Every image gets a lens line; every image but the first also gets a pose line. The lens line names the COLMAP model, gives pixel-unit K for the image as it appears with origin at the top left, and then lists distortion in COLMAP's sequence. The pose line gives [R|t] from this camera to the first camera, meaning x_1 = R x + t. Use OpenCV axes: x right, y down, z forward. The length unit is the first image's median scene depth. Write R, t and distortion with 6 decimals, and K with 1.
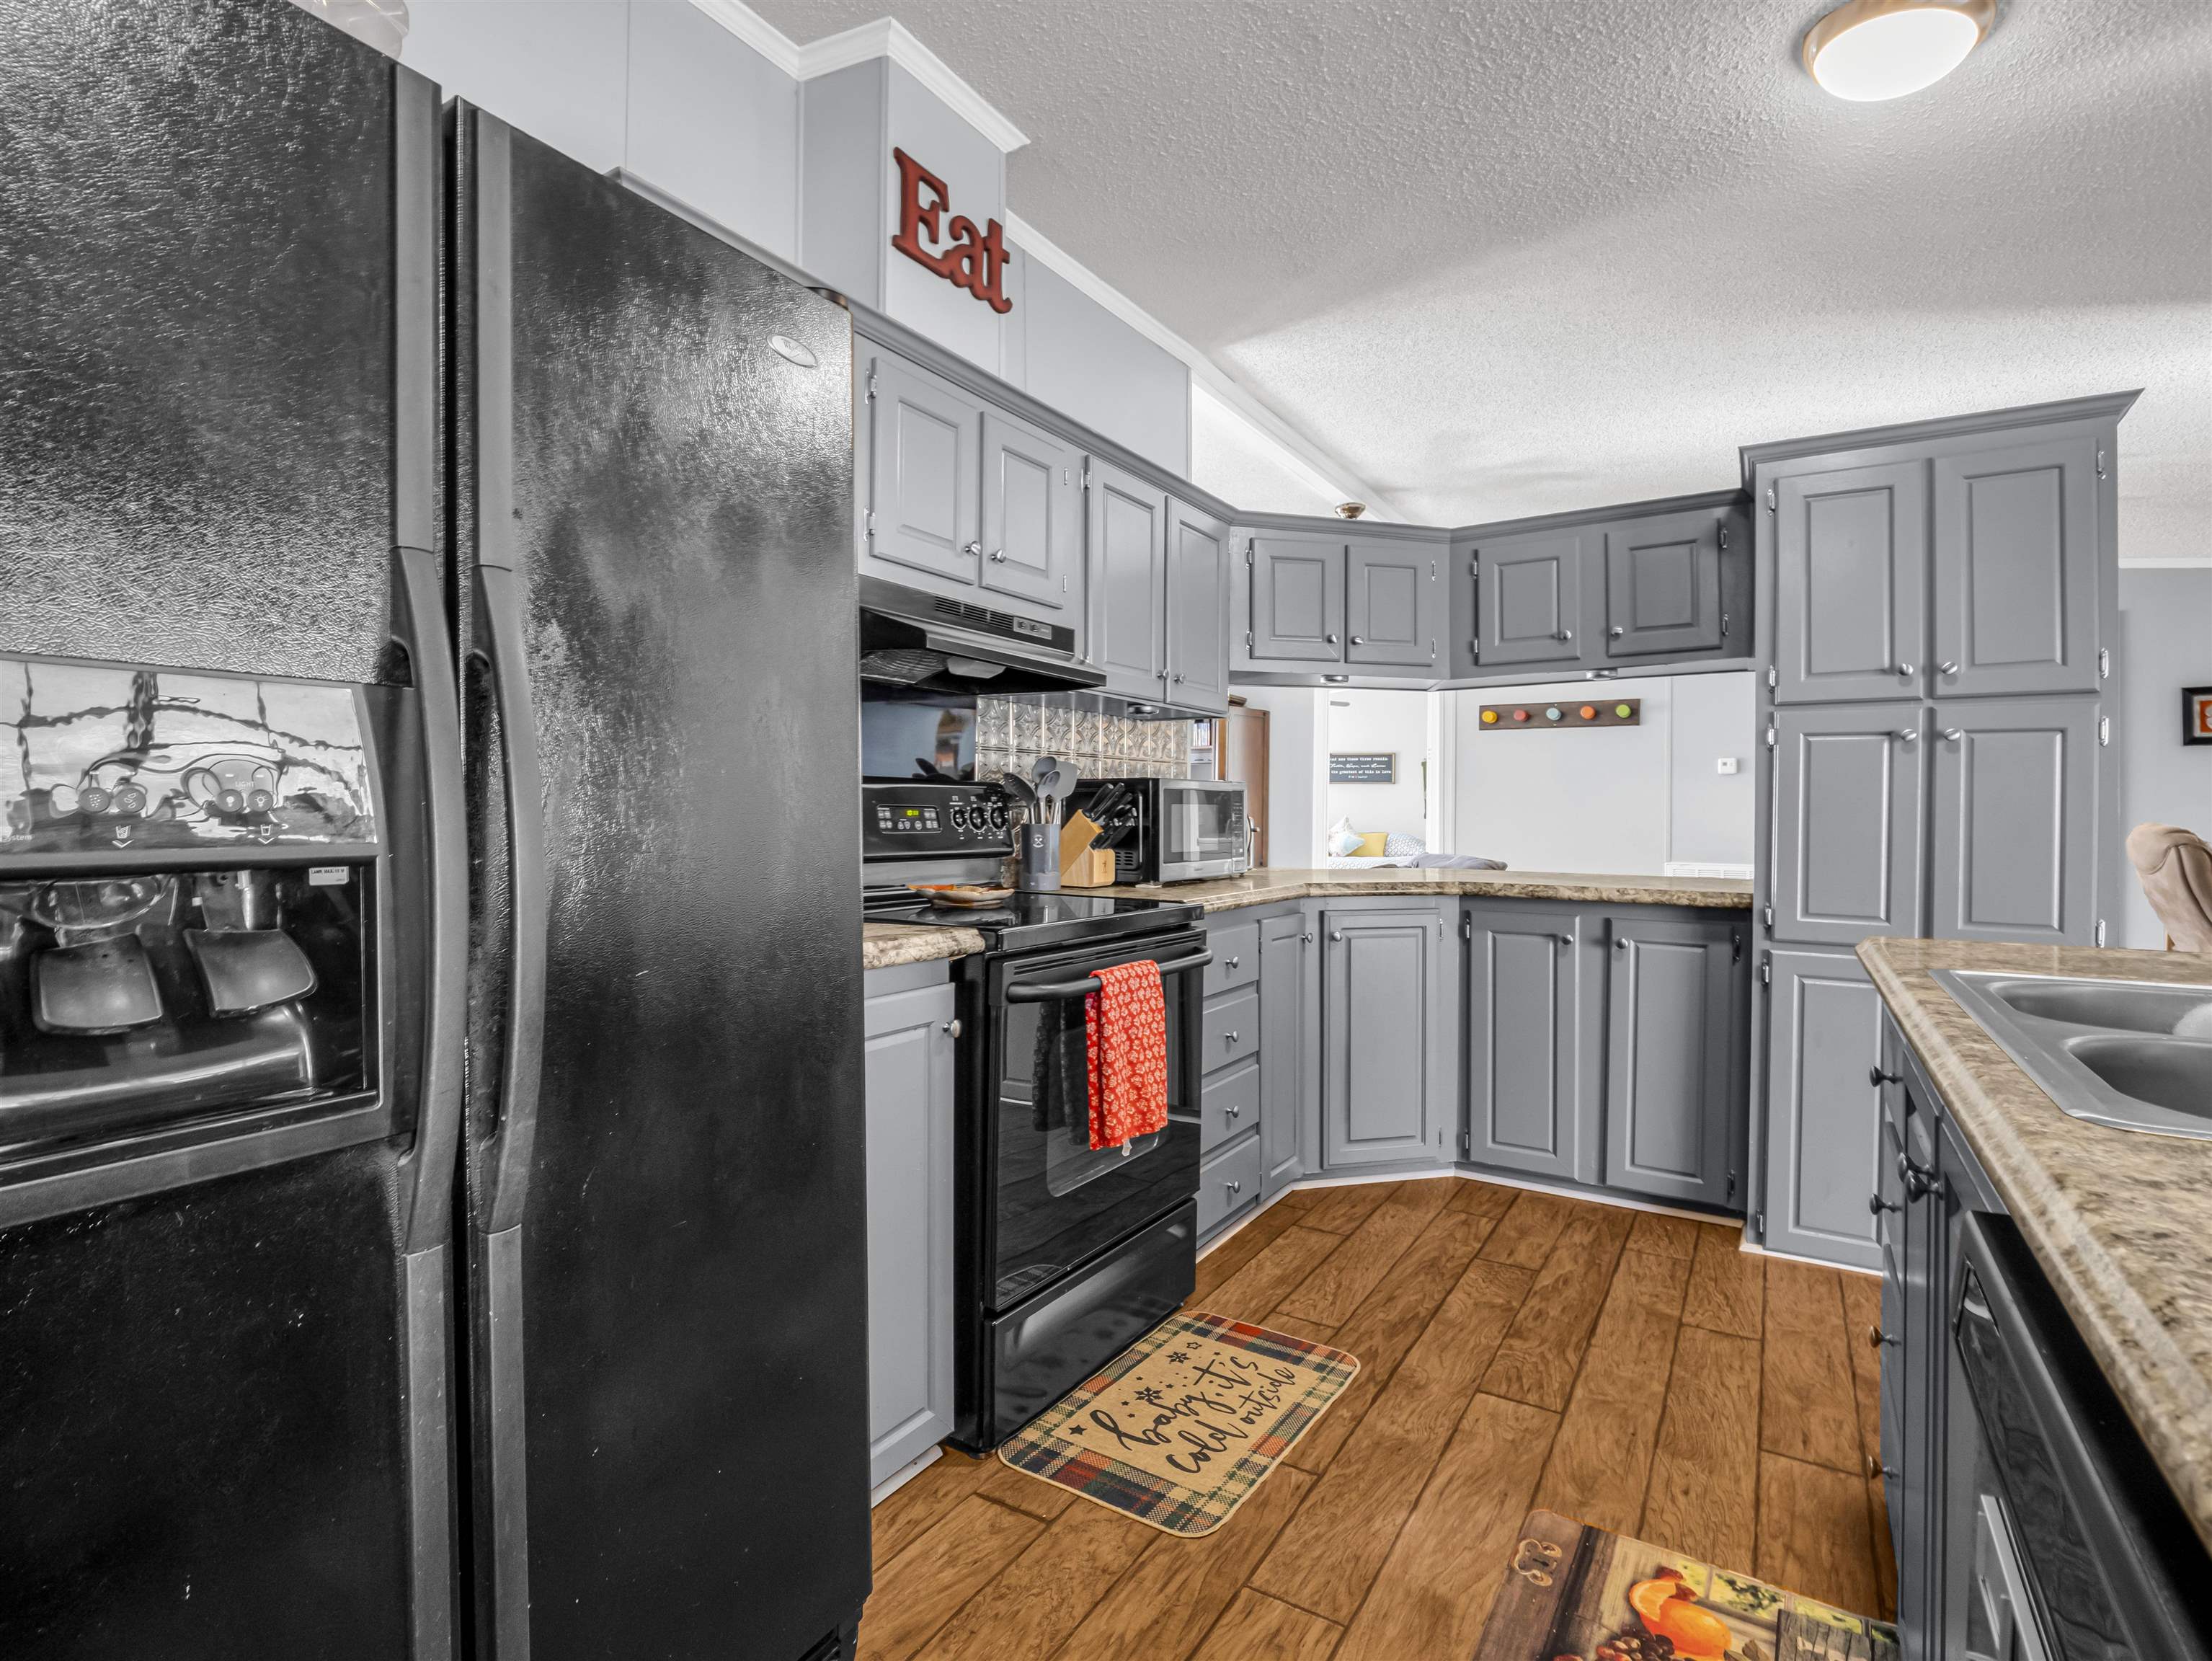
lens RADIAL K [[1088.7, 0, 1090.9], [0, 1088.7, 813.0], [0, 0, 1]] dist [-0.017627, 0.000096]
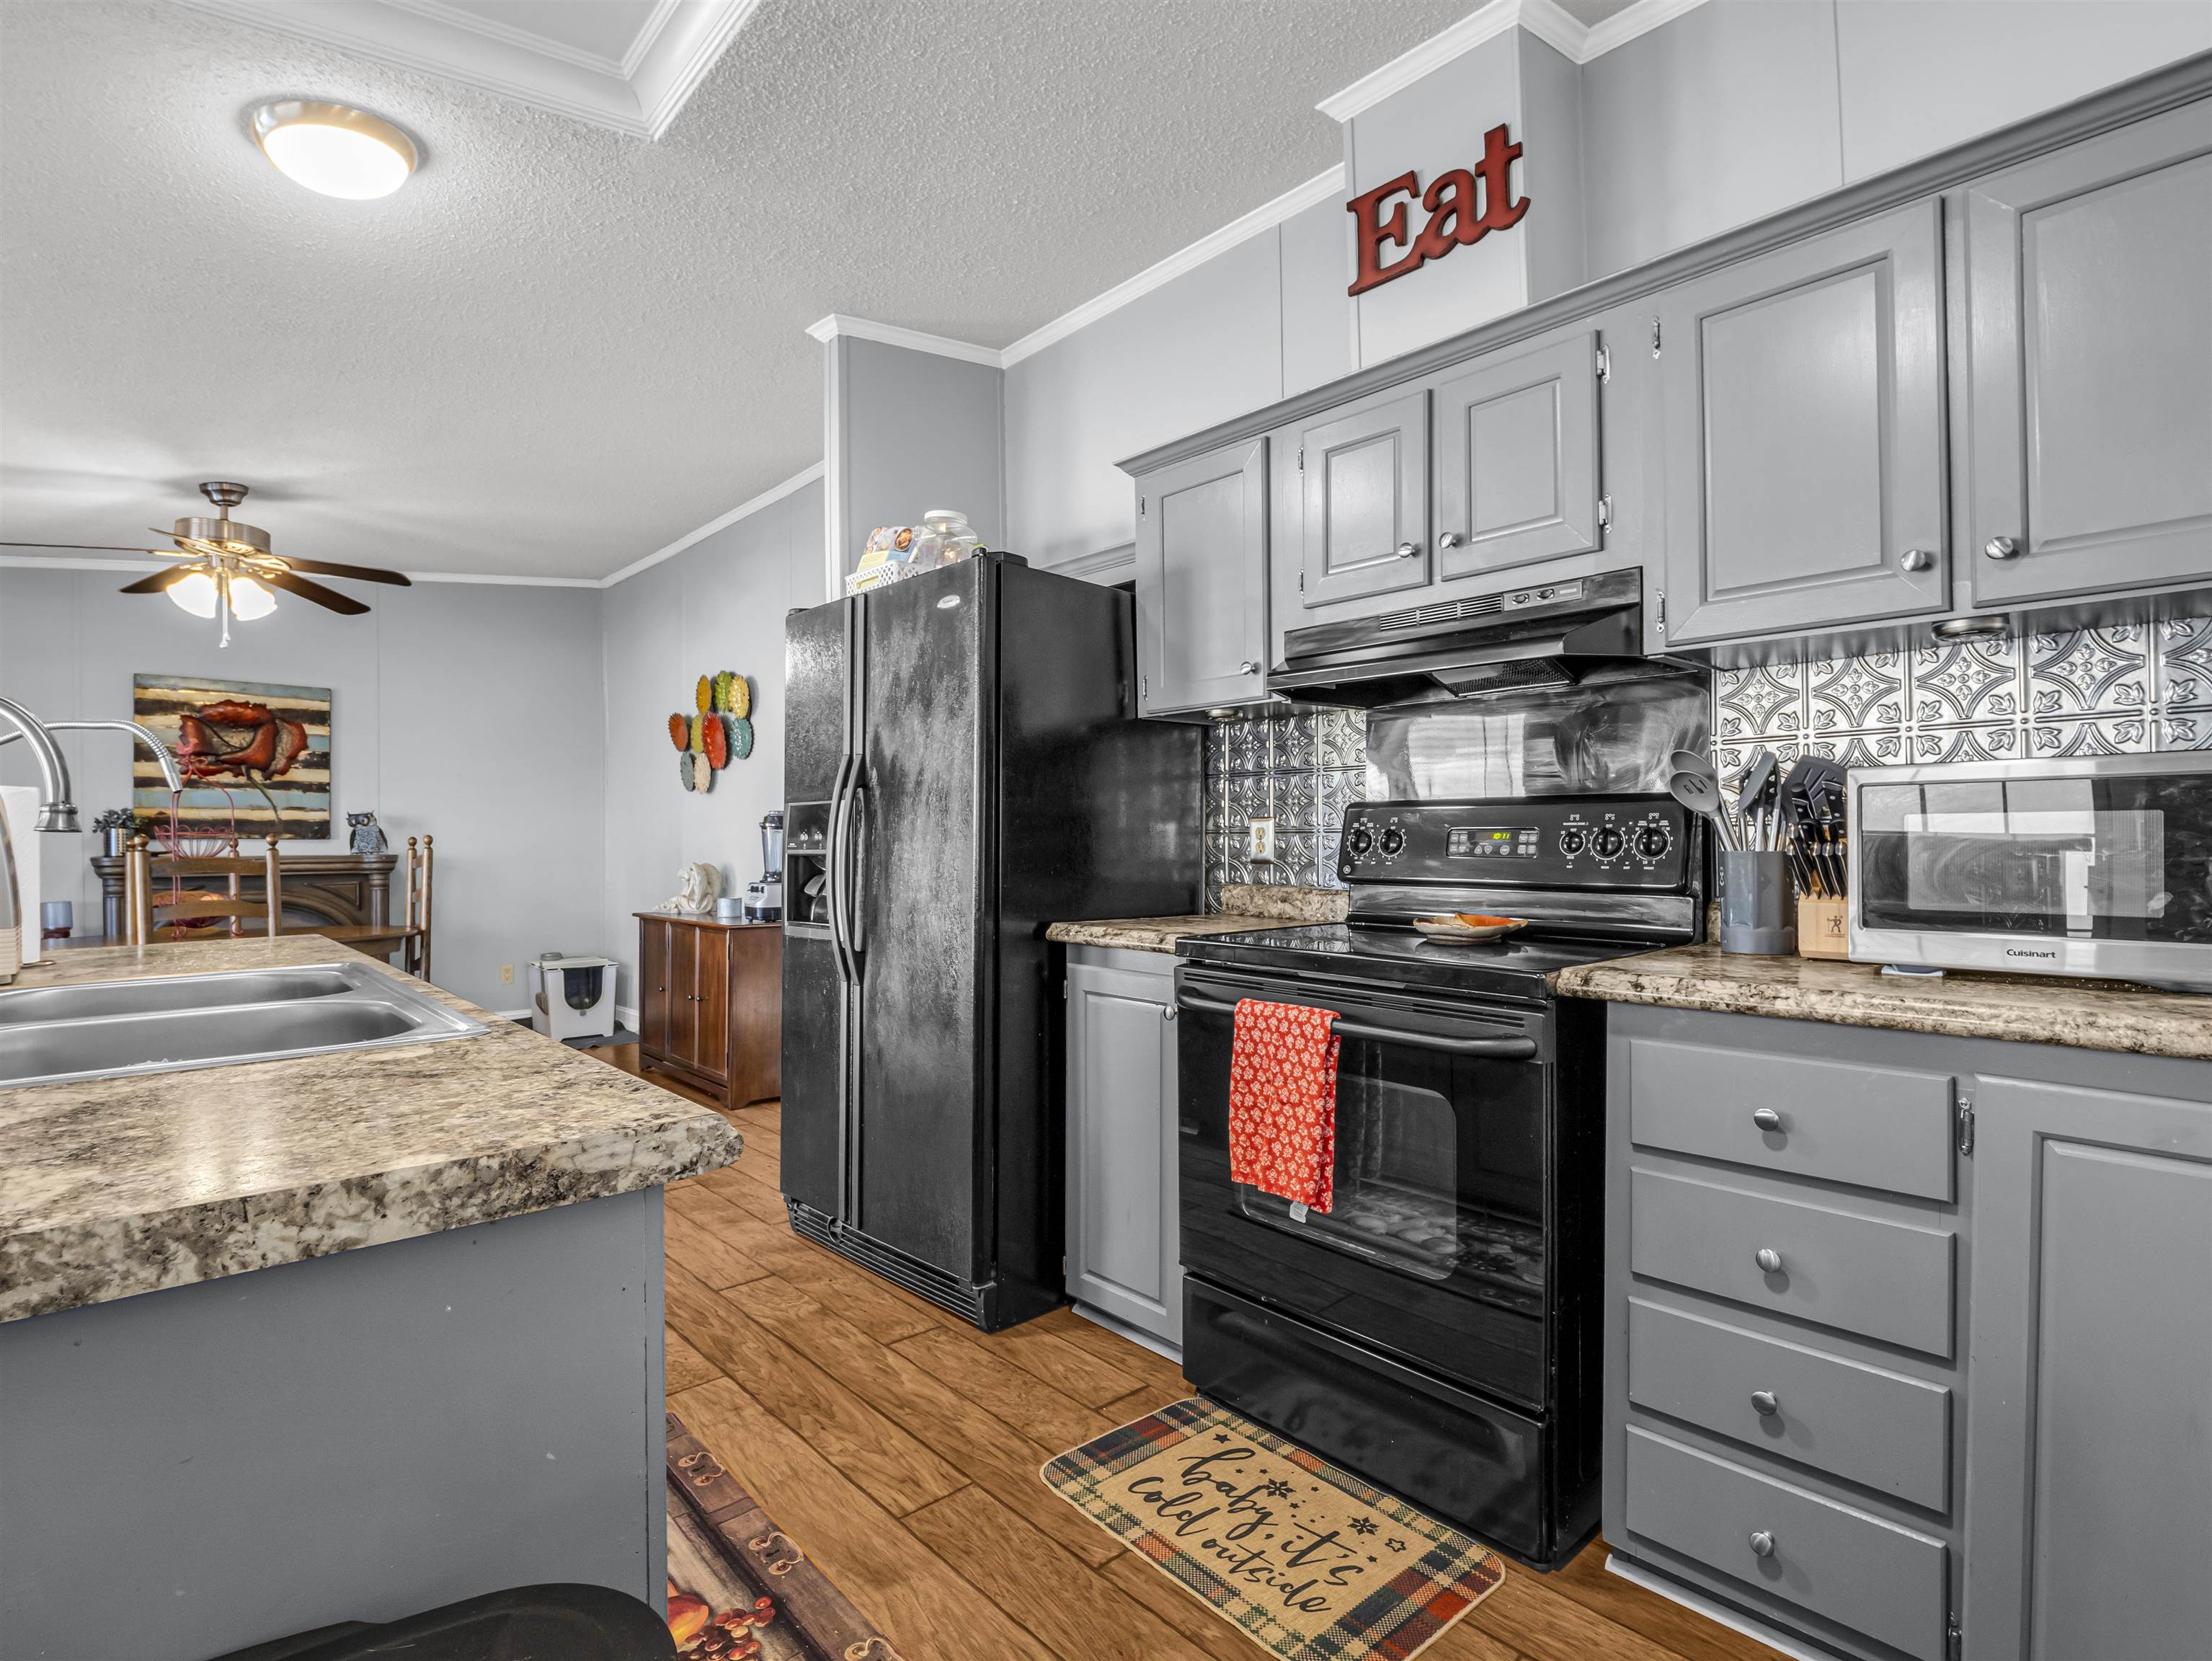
lens RADIAL K [[1088.7, 0, 1082.6], [0, 1088.7, 848.6], [0, 0, 1]] dist [-0.017627, 0.000096]
pose [[-0.271101, 0.007485, -0.962522, 0.916128], [0.004561, 0.999969, 0.006492, 0.003376], [0.962540, -0.002630, -0.271127, 1.048553]]
